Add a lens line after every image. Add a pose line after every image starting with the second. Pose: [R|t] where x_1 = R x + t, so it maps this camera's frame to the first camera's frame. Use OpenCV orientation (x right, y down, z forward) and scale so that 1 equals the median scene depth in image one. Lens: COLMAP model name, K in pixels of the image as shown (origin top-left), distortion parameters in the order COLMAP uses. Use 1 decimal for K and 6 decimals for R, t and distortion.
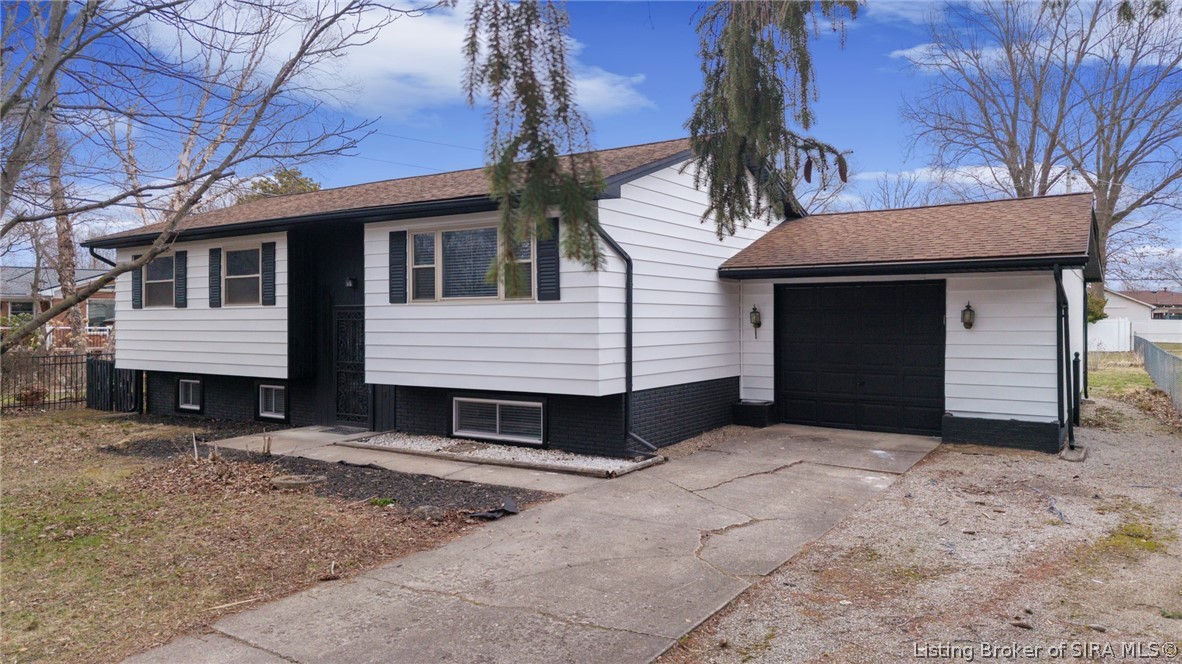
lens RADIAL K [[797.5, 0, 591.5], [0, 797.5, 313.9], [0, 0, 1]] dist [0.004717, -0.002351]
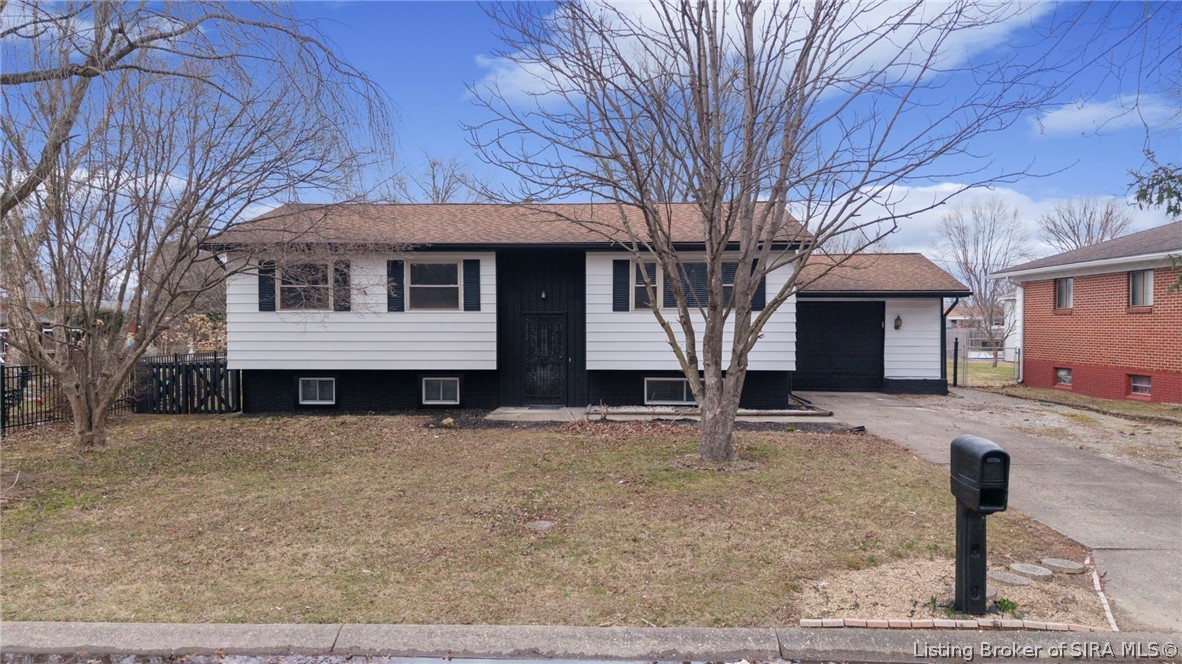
lens RADIAL K [[797.5, 0, 591.5], [0, 797.5, 313.9], [0, 0, 1]] dist [0.004717, -0.002351]
pose [[0.861522, 0.010429, 0.507613, -0.964577], [-0.007760, 0.999943, -0.007373, 0.001869], [-0.507661, 0.002412, 0.861553, -0.173305]]
